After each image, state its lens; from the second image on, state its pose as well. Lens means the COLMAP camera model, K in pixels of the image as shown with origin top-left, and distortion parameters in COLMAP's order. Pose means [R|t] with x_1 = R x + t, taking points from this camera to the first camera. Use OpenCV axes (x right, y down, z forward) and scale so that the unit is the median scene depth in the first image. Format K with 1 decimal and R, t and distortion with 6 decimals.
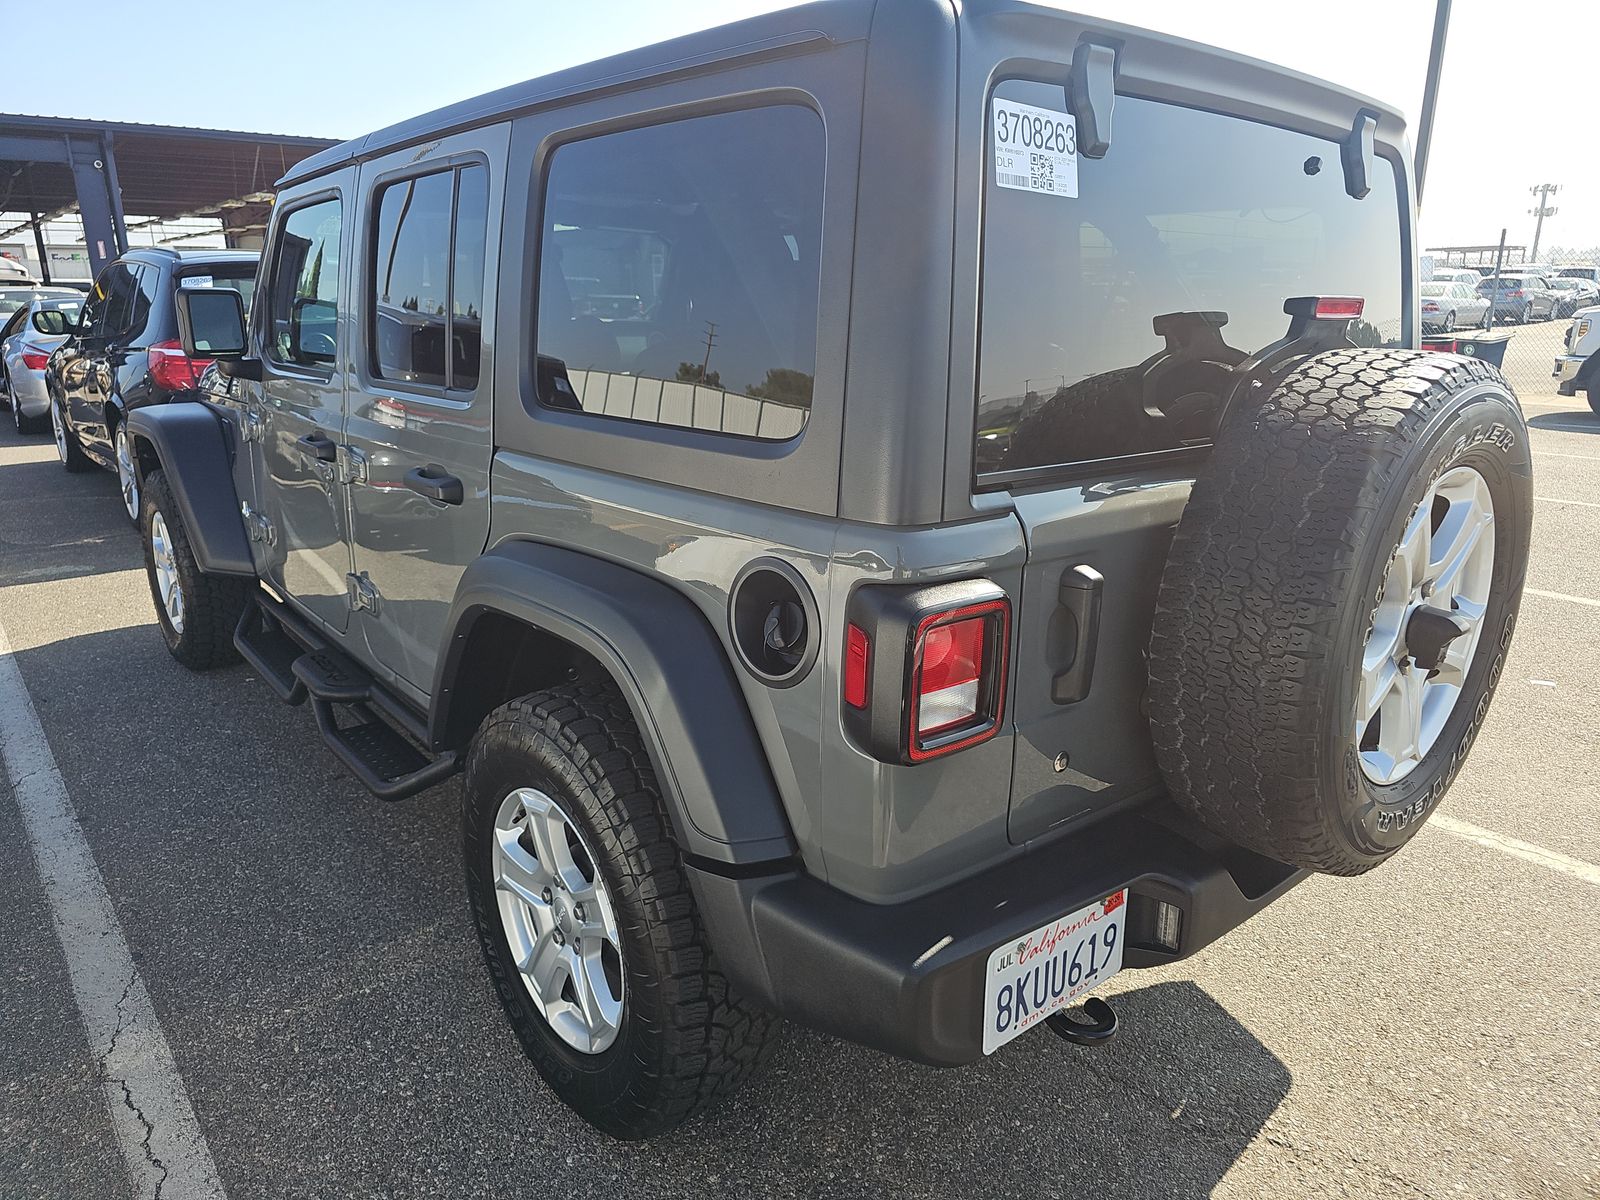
lens RADIAL K [[1066.3, 0, 807.6], [0, 1066.3, 602.0], [0, 0, 1]] dist [0.008615, -0.004678]
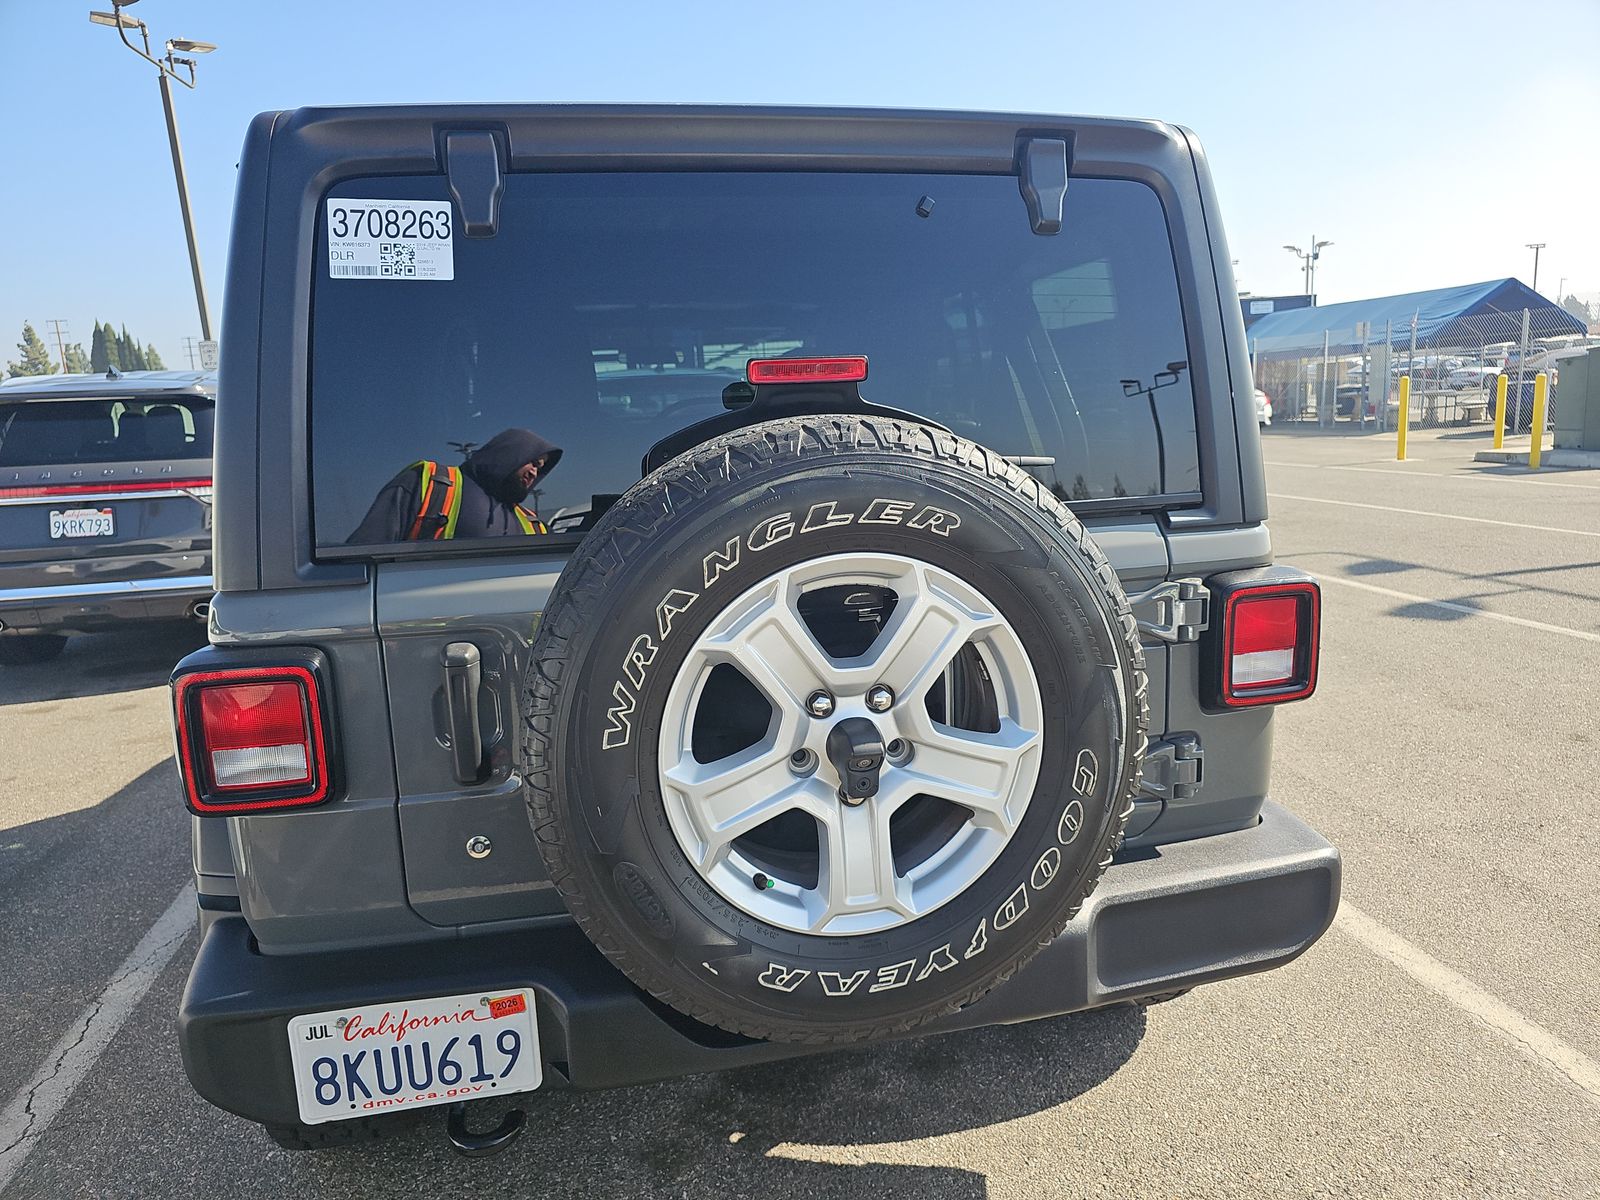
lens RADIAL K [[1066.3, 0, 804.5], [0, 1066.3, 602.0], [0, 0, 1]] dist [0.008615, -0.004678]
pose [[0.883831, 0.038987, -0.466179, 1.055831], [-0.078153, 0.994822, -0.064973, -0.034406], [0.461232, 0.093858, 0.882301, 0.294174]]
